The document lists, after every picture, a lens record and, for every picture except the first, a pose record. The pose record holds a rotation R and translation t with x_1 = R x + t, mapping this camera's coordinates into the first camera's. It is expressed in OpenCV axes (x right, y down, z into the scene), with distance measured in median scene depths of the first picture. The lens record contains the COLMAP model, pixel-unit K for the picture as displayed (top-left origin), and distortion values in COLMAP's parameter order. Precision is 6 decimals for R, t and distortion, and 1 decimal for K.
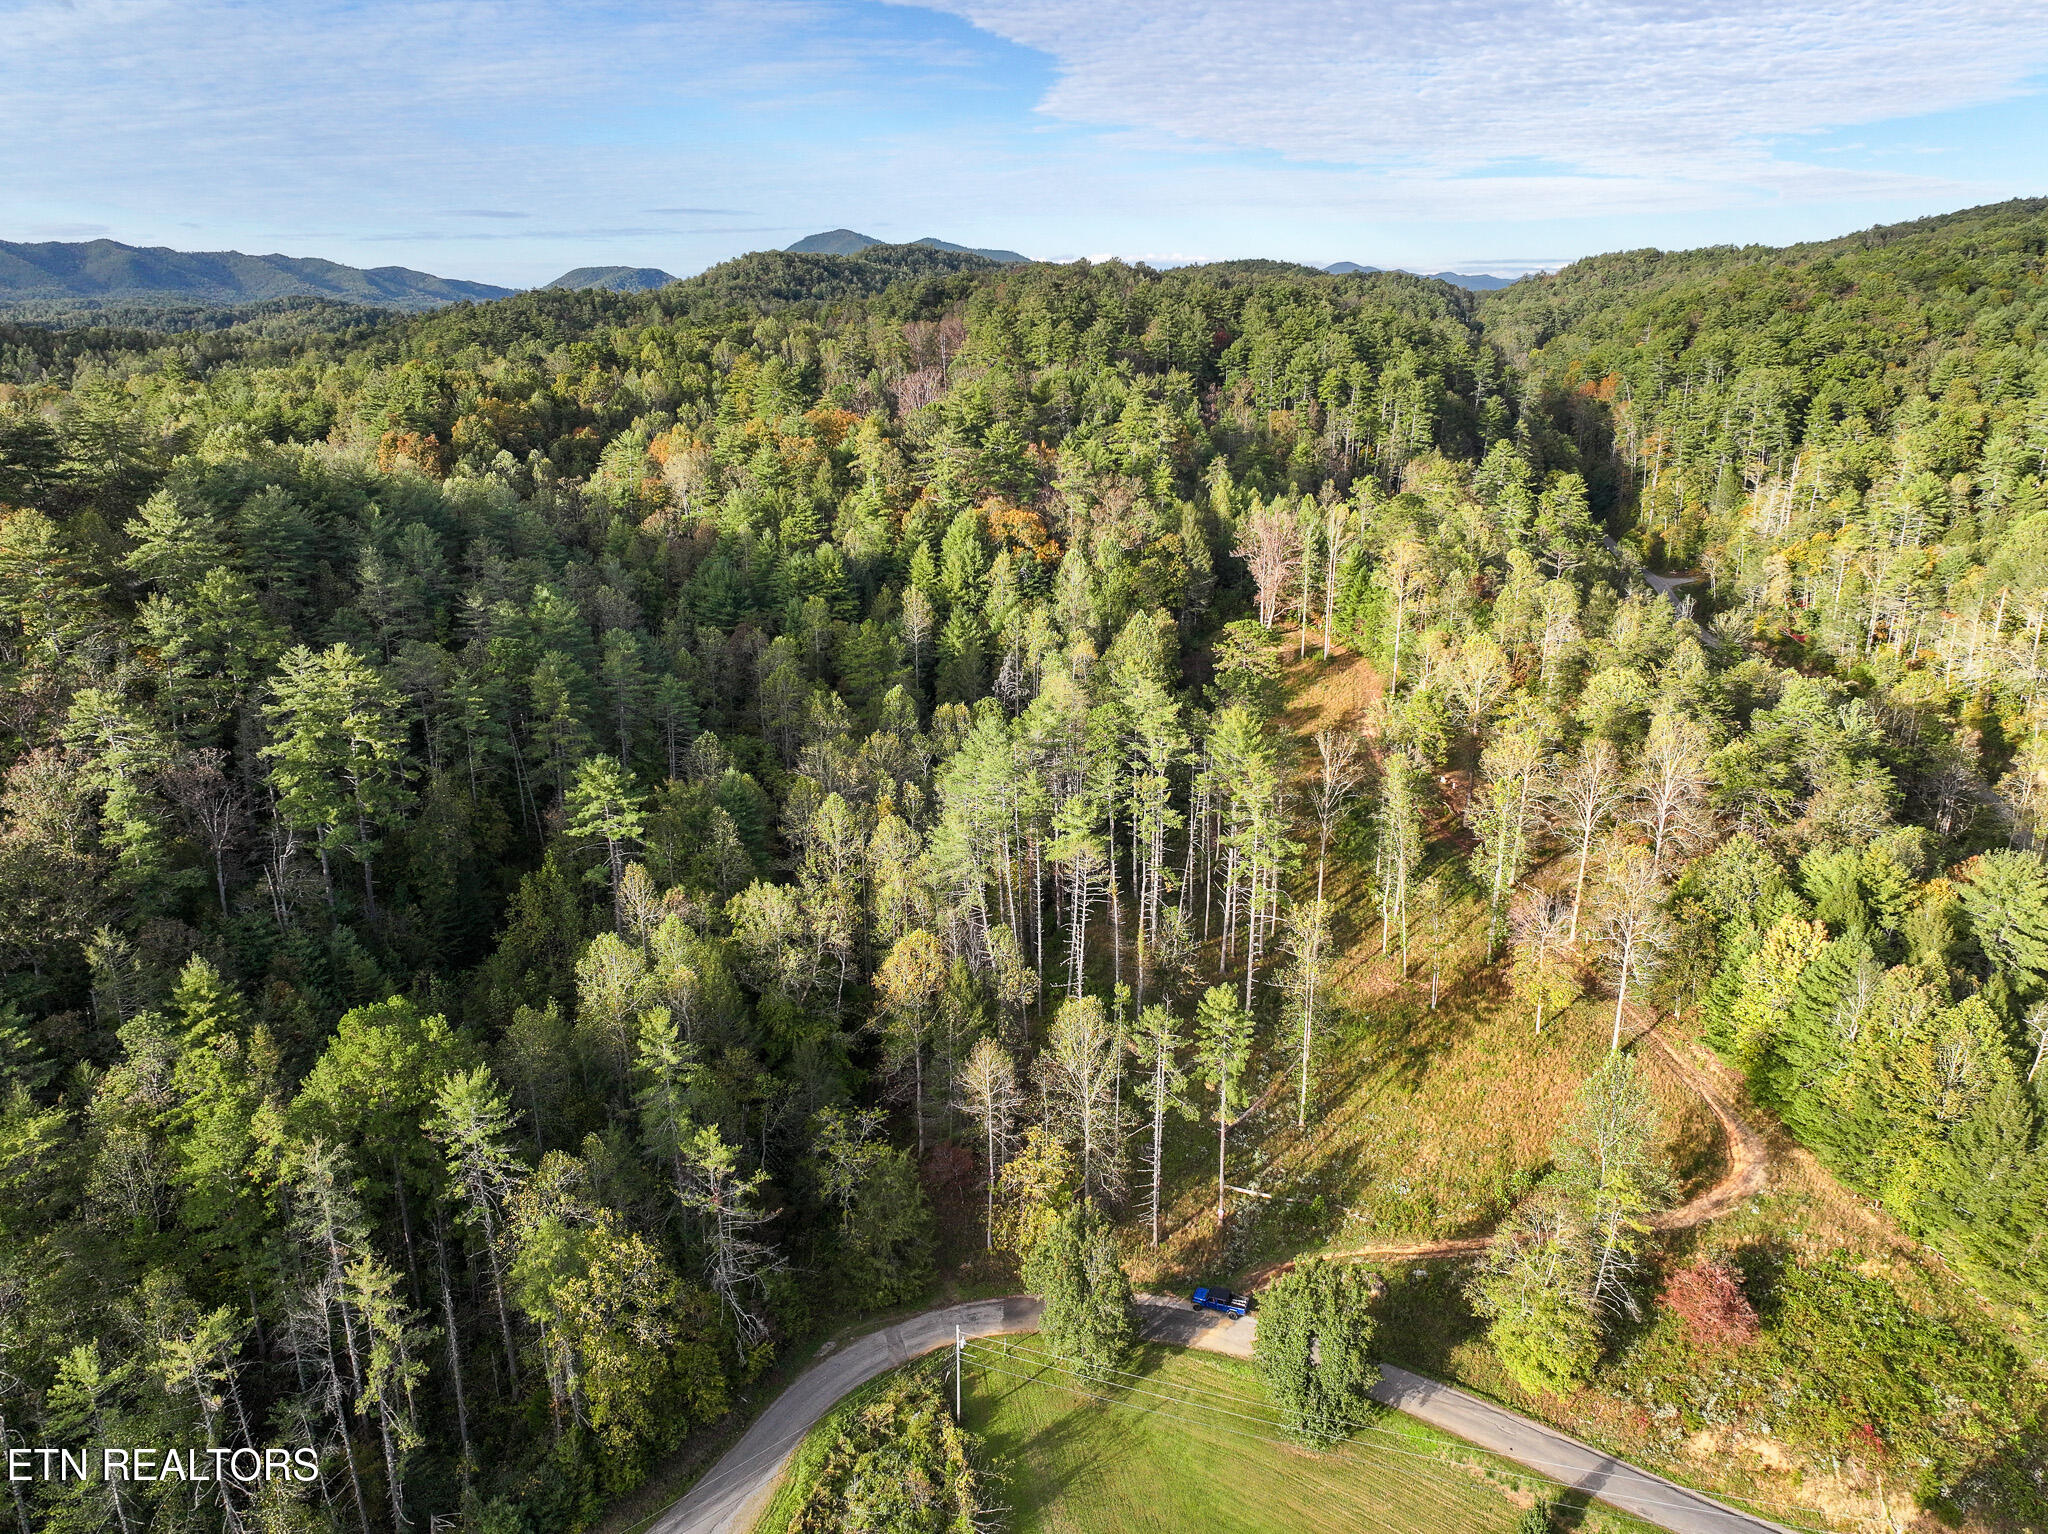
lens RADIAL K [[1435.3, 0, 1030.5], [0, 1435.3, 759.9], [0, 0, 1]] dist [-0.003617, 0.017171]
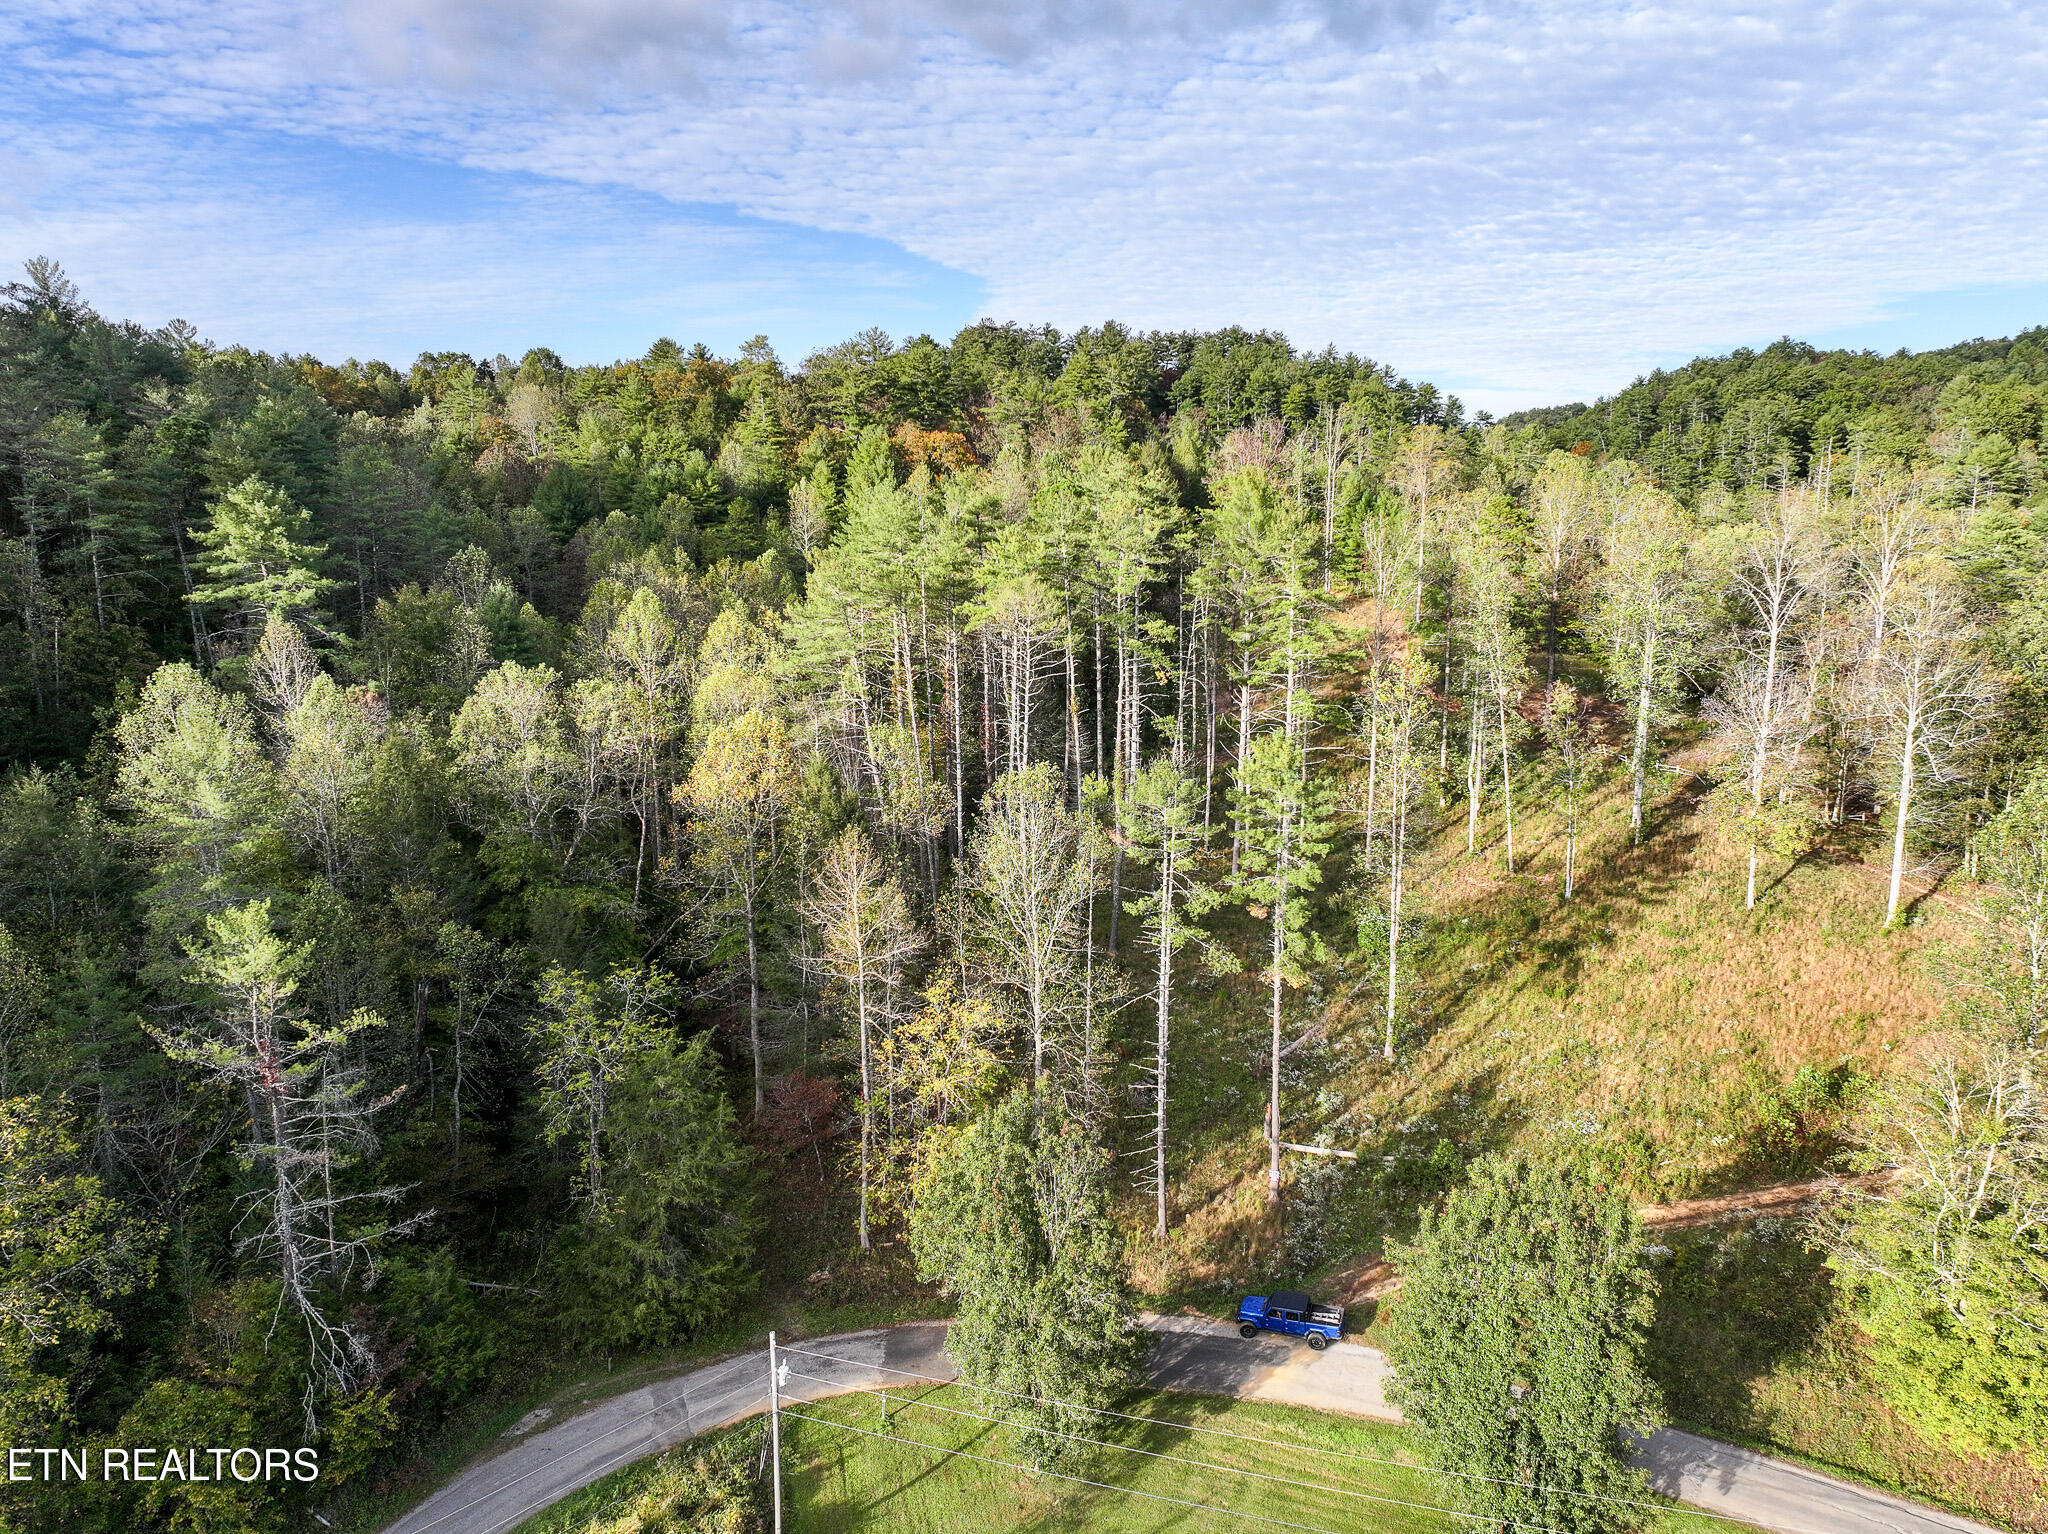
lens RADIAL K [[1435.3, 0, 1031.6], [0, 1435.3, 760.3], [0, 0, 1]] dist [-0.003617, 0.017171]
pose [[0.999085, -0.007122, 0.042170, 0.013529], [0.012639, 0.991165, -0.132035, 0.222274], [-0.040857, 0.132447, 0.990348, 0.411855]]
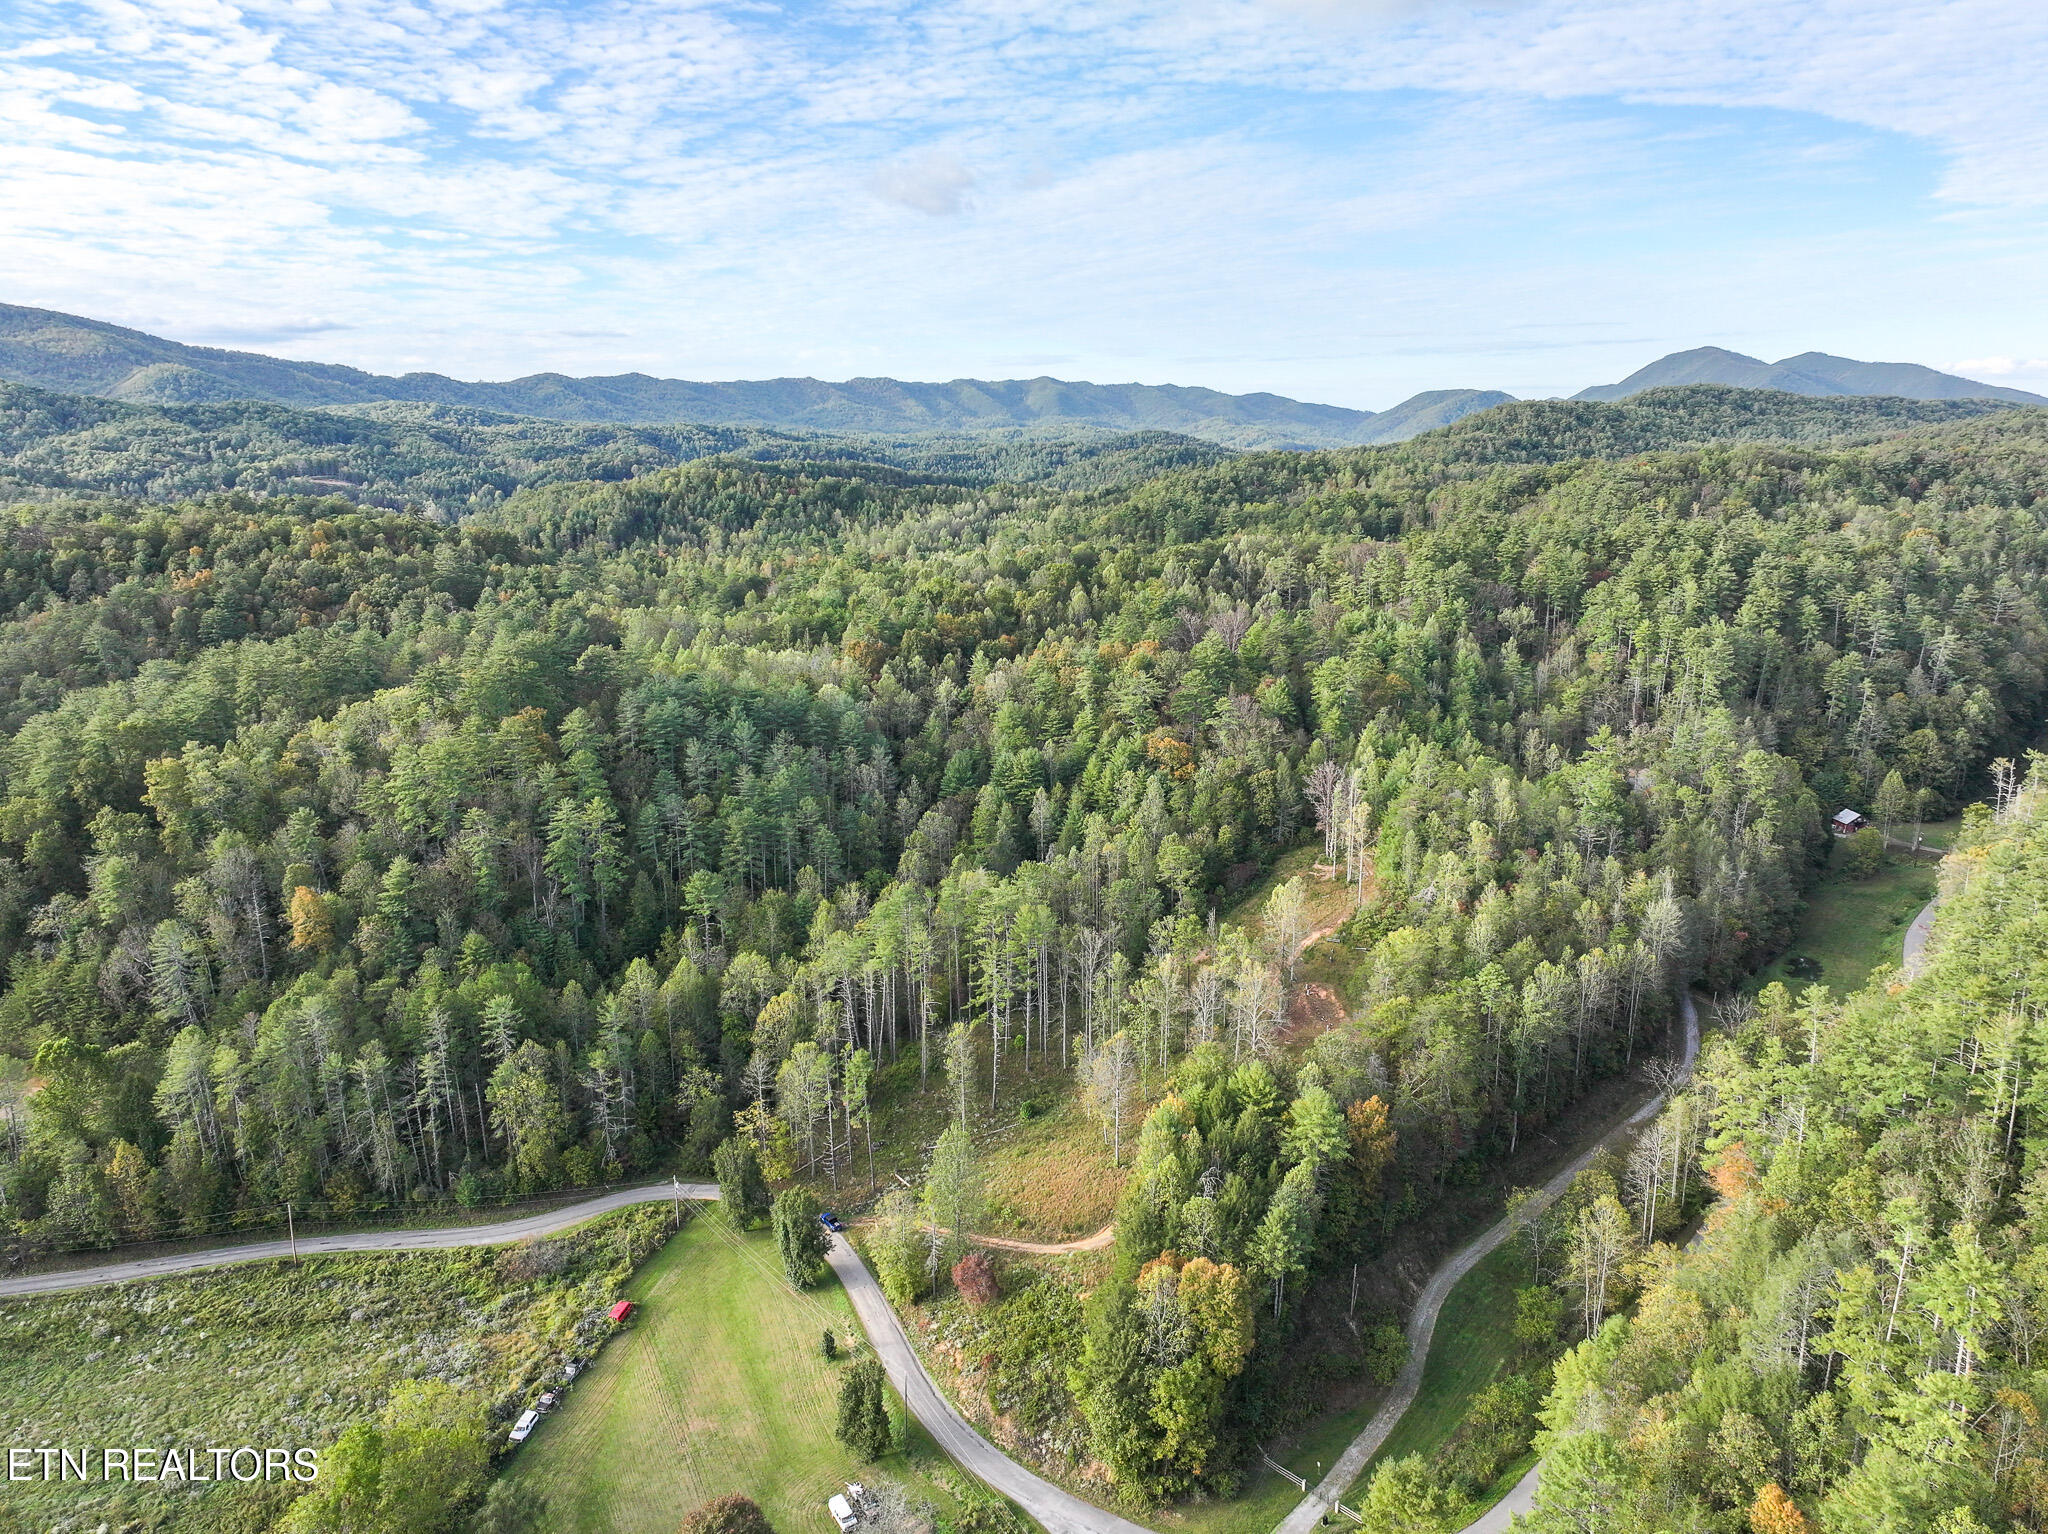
lens RADIAL K [[1435.3, 0, 1031.3], [0, 1435.3, 773.2], [0, 0, 1]] dist [-0.003617, 0.017171]
pose [[0.841658, 0.126332, -0.525025, 1.144900], [-0.158876, 0.987149, -0.017163, -0.182439], [0.516110, 0.097859, 0.850914, -0.445575]]
